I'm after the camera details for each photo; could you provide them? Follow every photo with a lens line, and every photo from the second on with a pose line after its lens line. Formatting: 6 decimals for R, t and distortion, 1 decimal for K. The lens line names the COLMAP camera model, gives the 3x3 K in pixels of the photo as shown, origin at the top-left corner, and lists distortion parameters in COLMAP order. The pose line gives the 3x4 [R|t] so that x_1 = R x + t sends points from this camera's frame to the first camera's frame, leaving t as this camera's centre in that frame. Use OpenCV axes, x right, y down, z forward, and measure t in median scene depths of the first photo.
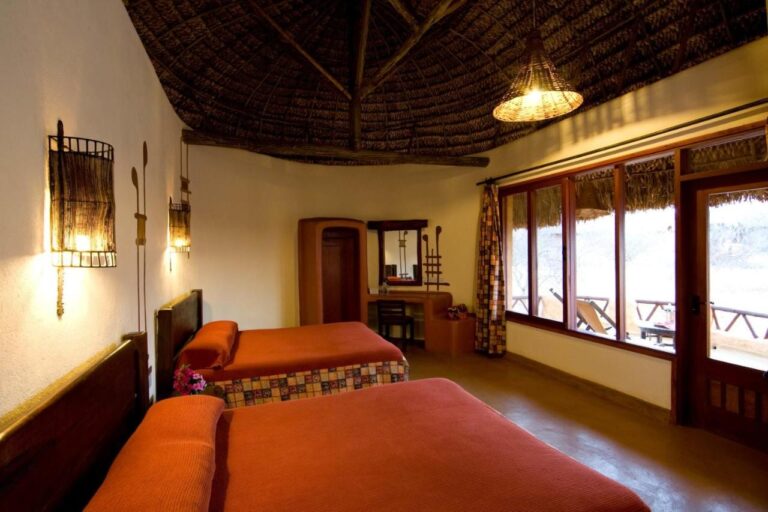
lens RADIAL K [[390.2, 0, 382.1], [0, 390.2, 254.2], [0, 0, 1]] dist [-0.006390, 0.001068]
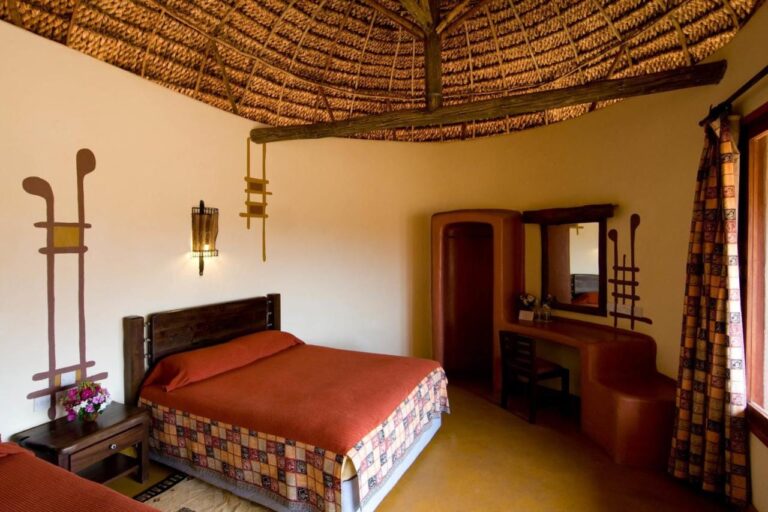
lens RADIAL K [[390.2, 0, 382.9], [0, 390.2, 249.9], [0, 0, 1]] dist [-0.006390, 0.001068]
pose [[0.715899, 0.017046, -0.697996, 0.272539], [-0.013813, 0.999852, 0.010250, -0.021435], [0.698067, 0.002304, 0.716029, 0.349068]]
